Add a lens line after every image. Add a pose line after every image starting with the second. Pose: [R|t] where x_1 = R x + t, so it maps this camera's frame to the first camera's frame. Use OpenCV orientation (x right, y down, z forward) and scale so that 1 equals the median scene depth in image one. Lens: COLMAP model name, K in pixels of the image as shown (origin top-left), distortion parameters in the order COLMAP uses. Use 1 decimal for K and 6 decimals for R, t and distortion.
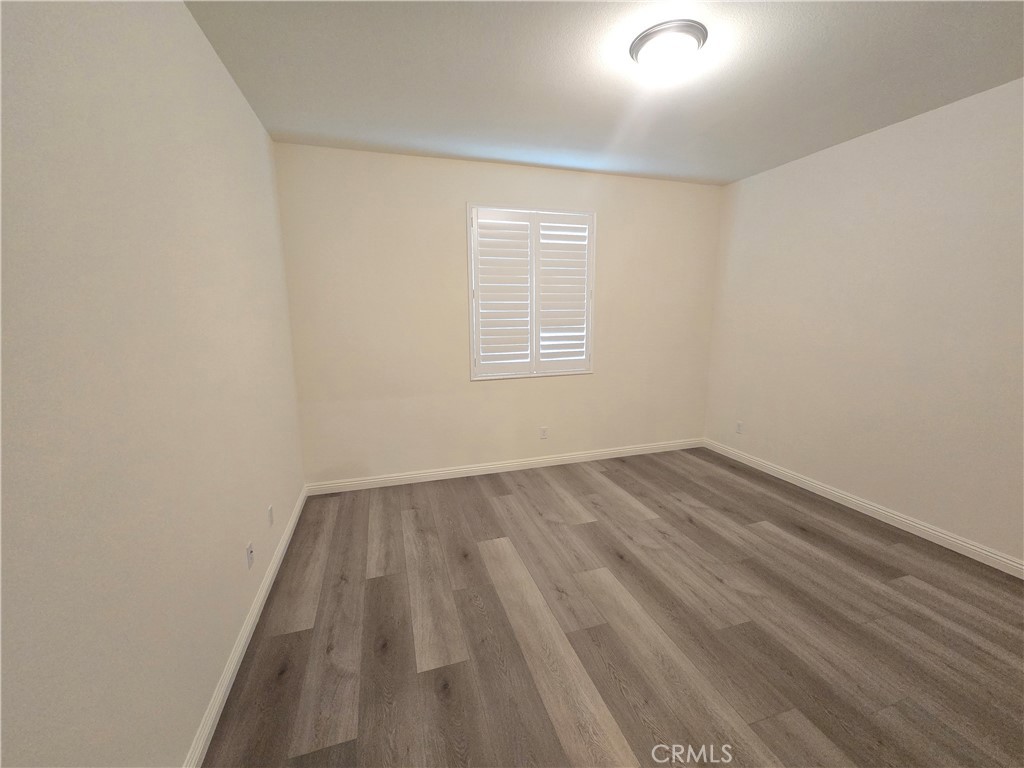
lens RADIAL K [[416.7, 0, 513.3], [0, 416.7, 385.2], [0, 0, 1]] dist [0.002730, 0.000444]
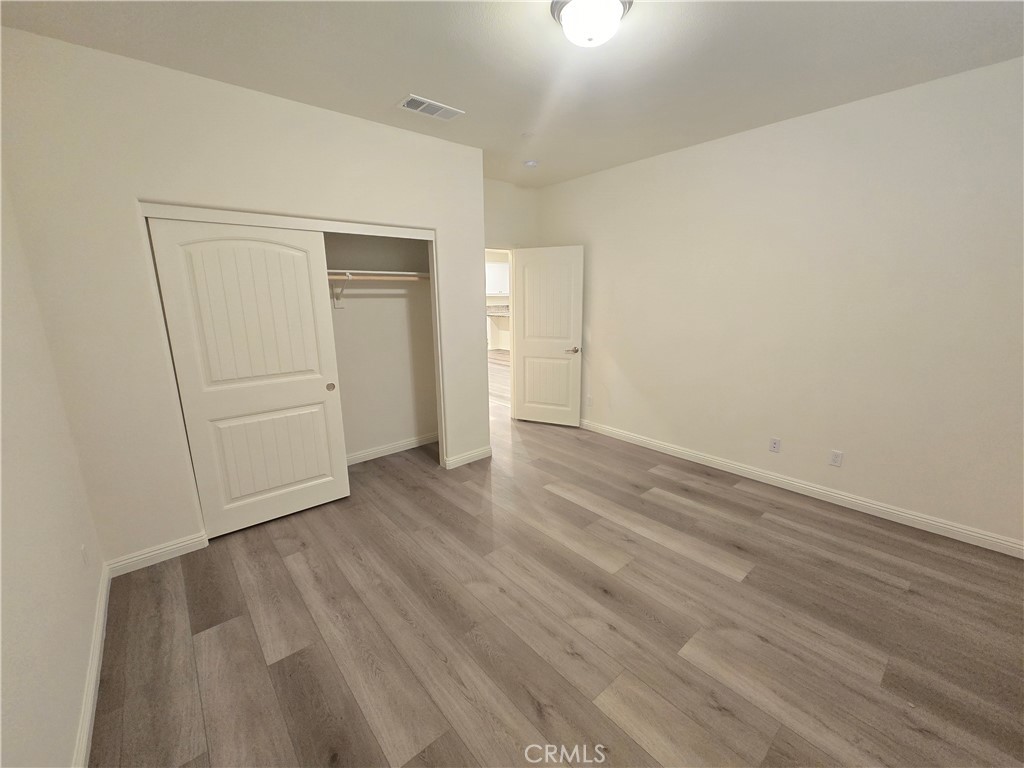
lens RADIAL K [[416.7, 0, 512.8], [0, 416.7, 384.2], [0, 0, 1]] dist [0.002730, 0.000444]
pose [[-0.918436, 0.104671, -0.381471, 0.715387], [-0.049201, 0.926640, 0.372717, -0.291347], [0.392499, 0.361085, -0.845909, 1.494605]]
